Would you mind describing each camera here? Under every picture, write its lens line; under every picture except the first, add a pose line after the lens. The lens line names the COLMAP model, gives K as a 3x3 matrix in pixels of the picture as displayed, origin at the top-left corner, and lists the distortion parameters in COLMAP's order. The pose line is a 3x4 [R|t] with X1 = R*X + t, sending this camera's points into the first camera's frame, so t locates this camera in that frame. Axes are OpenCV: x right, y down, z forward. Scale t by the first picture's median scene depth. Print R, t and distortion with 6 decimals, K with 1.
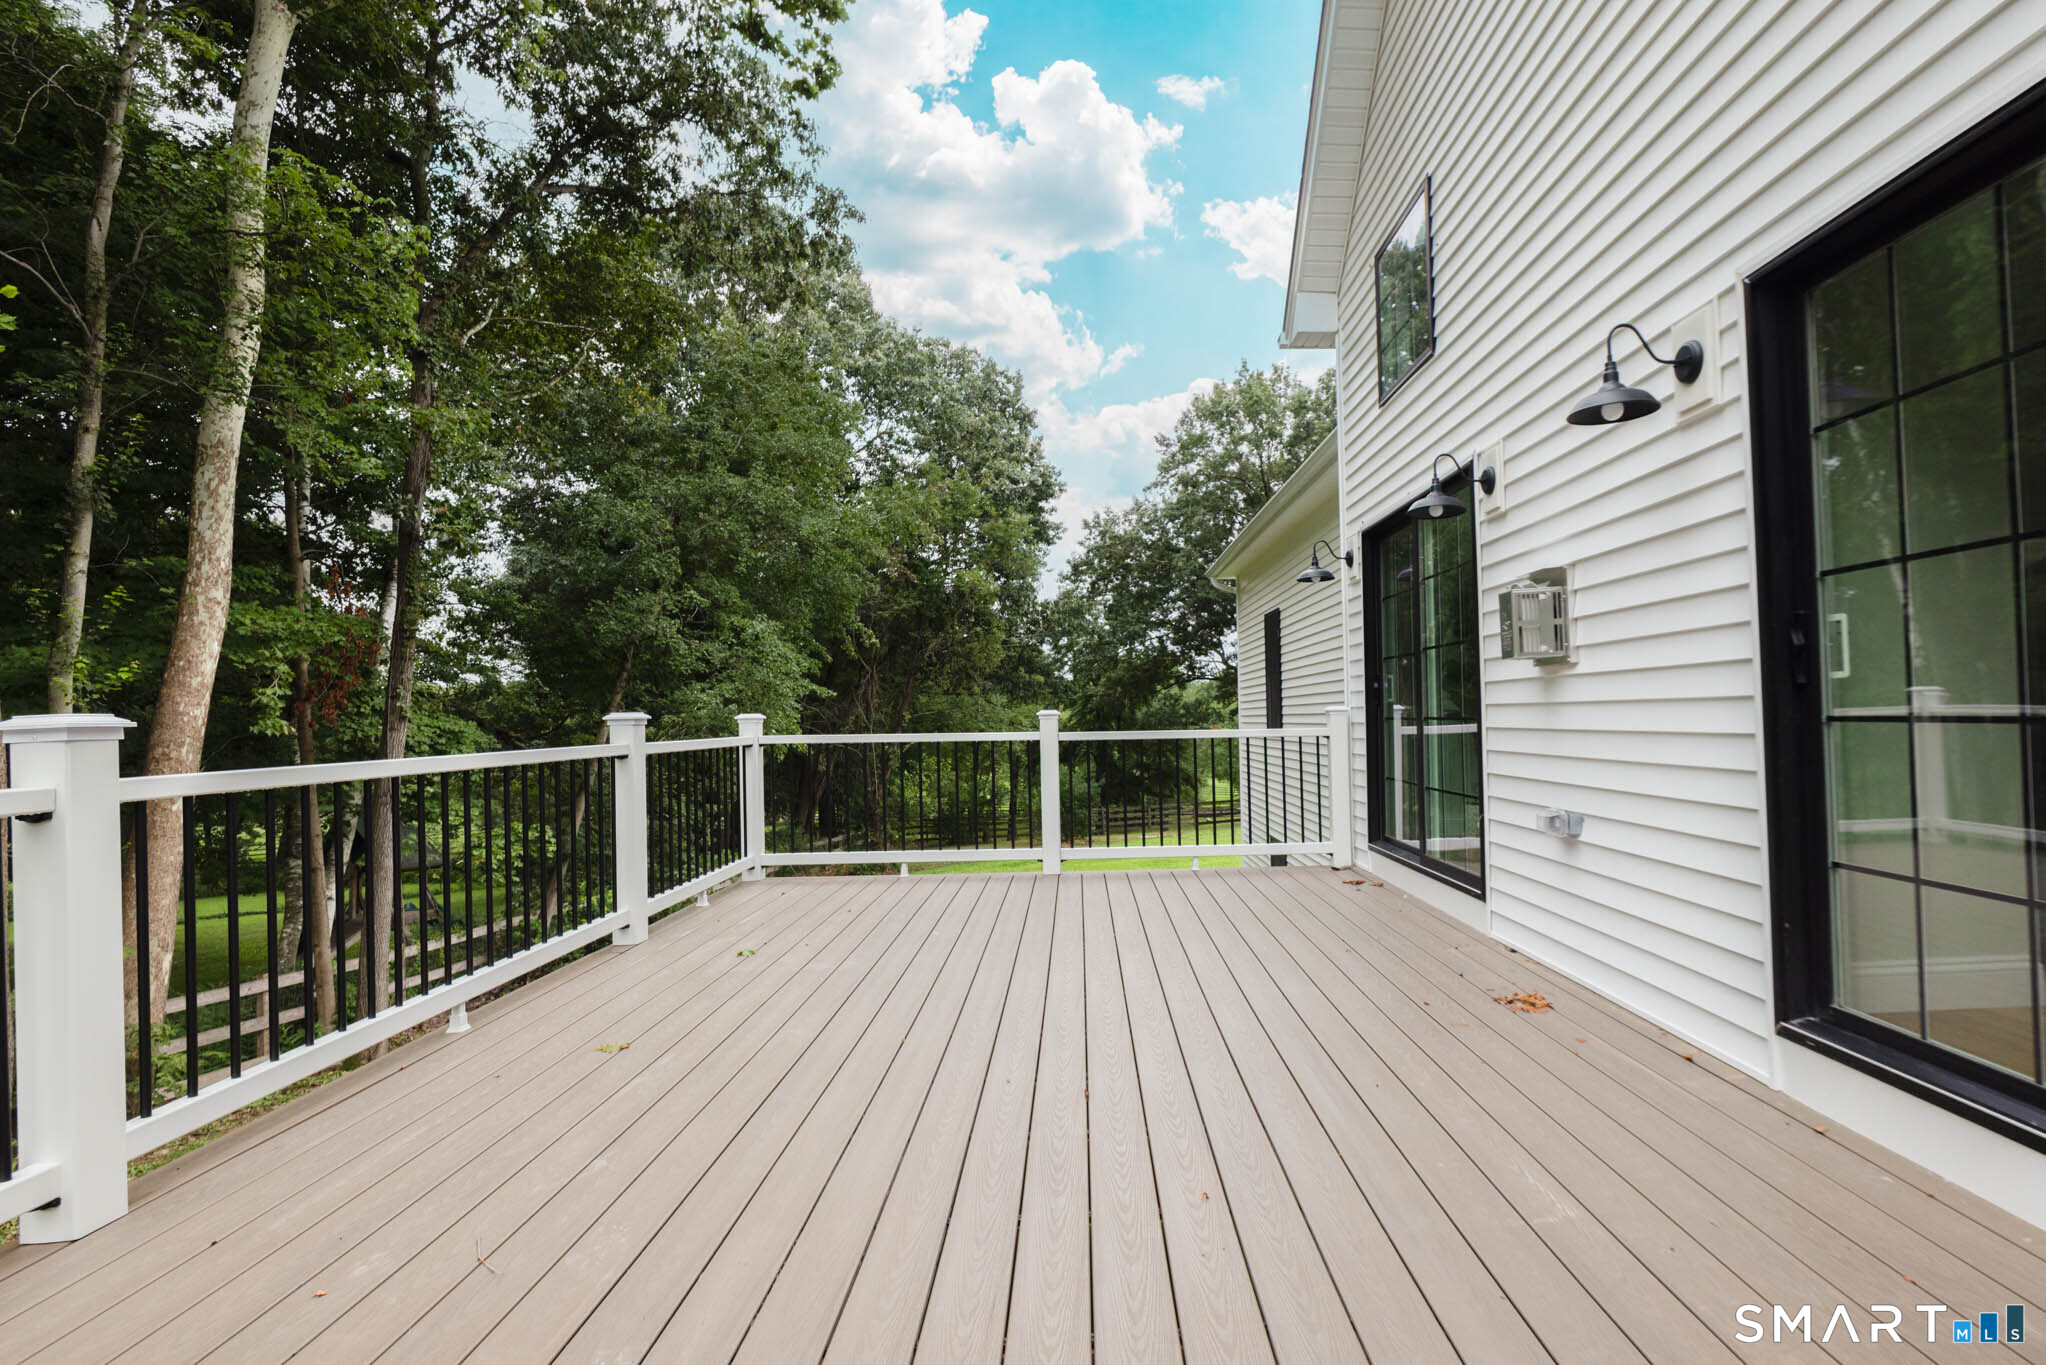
lens RADIAL K [[1047.9, 0, 1023.0], [0, 1047.9, 682.5], [0, 0, 1]] dist [0.004105, 0.000776]
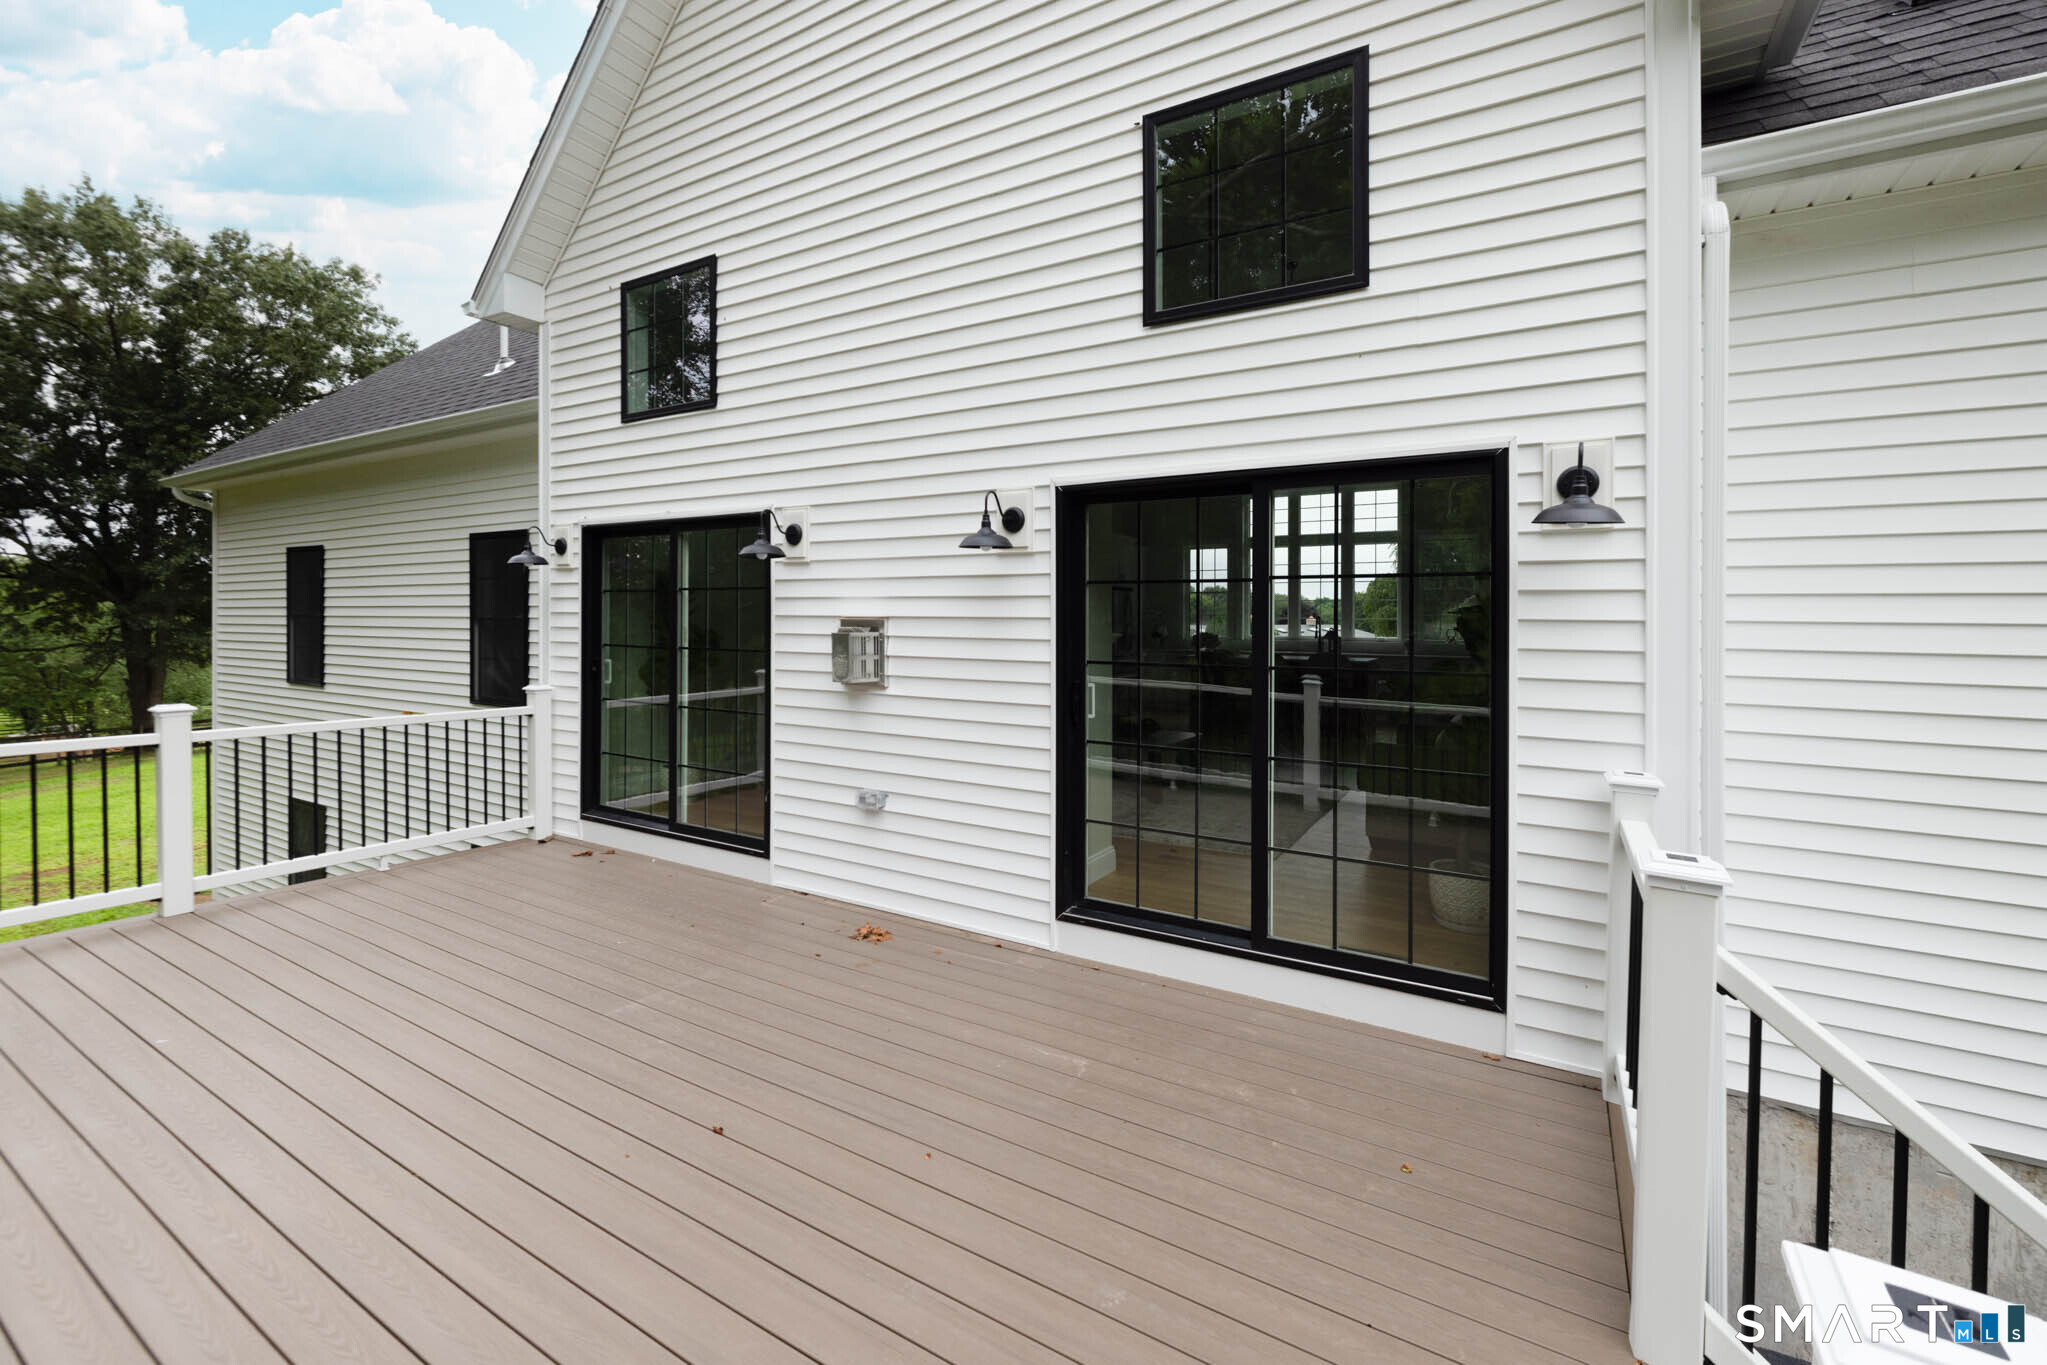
lens RADIAL K [[972.5, 0, 1021.8], [0, 972.5, 603.9], [0, 0, 1]] dist [0.000464, 0.000205]
pose [[0.517930, 0.020149, 0.855186, -0.543073], [-0.037044, 0.999313, -0.001110, -0.144470], [-0.854621, -0.031105, 0.518320, 0.166429]]
